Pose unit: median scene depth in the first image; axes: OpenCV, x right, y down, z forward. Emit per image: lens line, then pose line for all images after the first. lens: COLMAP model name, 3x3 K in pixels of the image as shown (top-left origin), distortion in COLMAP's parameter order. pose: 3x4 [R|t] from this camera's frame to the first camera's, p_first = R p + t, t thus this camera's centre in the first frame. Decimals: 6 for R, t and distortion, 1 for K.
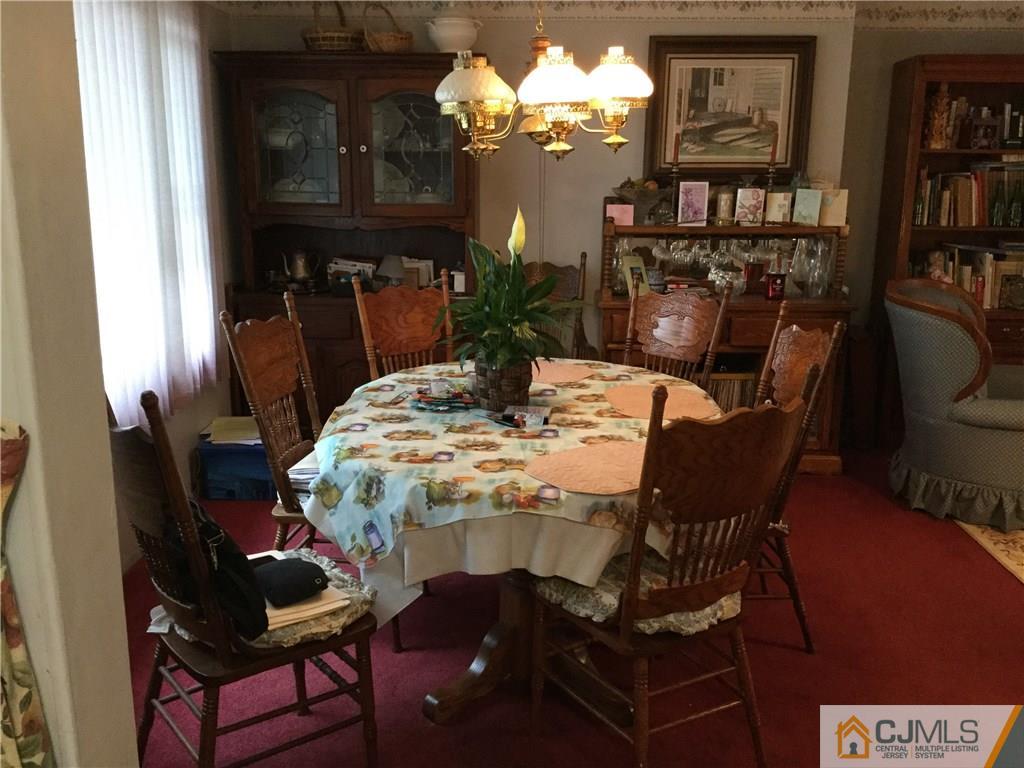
lens RADIAL K [[931.0, 0, 512.0], [0, 931.0, 384.0], [0, 0, 1]] dist [0.067031, -0.119001]
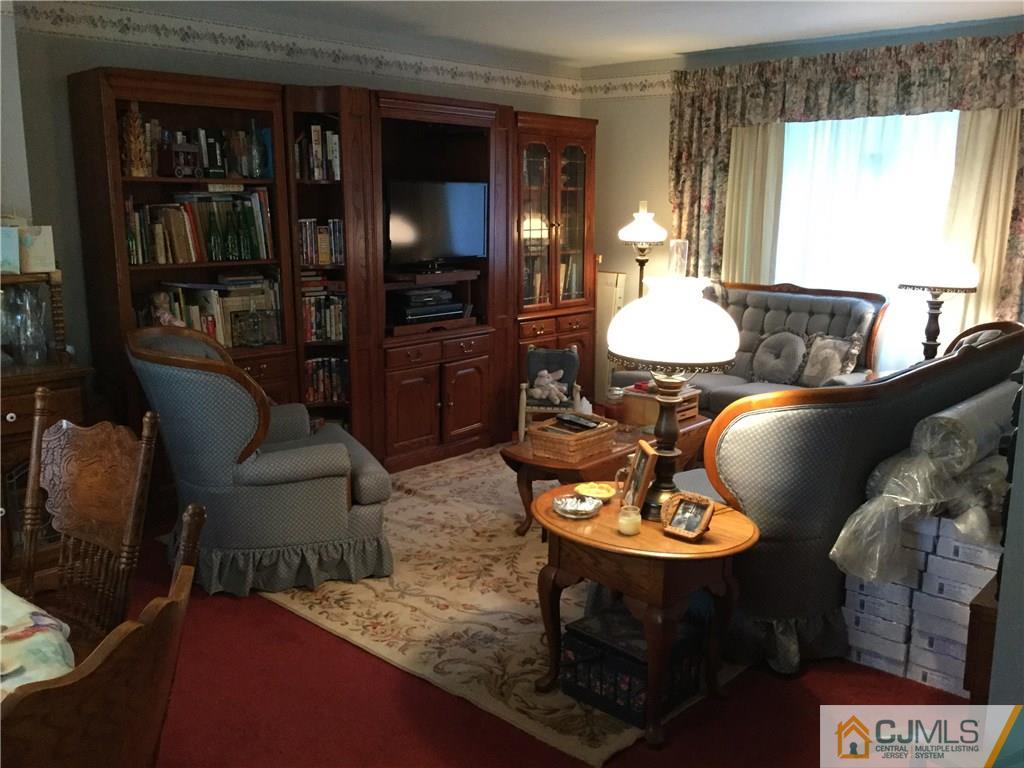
lens RADIAL K [[931.0, 0, 512.0], [0, 931.0, 384.0], [0, 0, 1]] dist [0.067031, -0.119001]
pose [[0.653603, -0.154860, 0.740825, 0.002463], [0.178809, 0.982728, 0.047670, -0.040705], [-0.735412, 0.101309, 0.670004, 0.179481]]
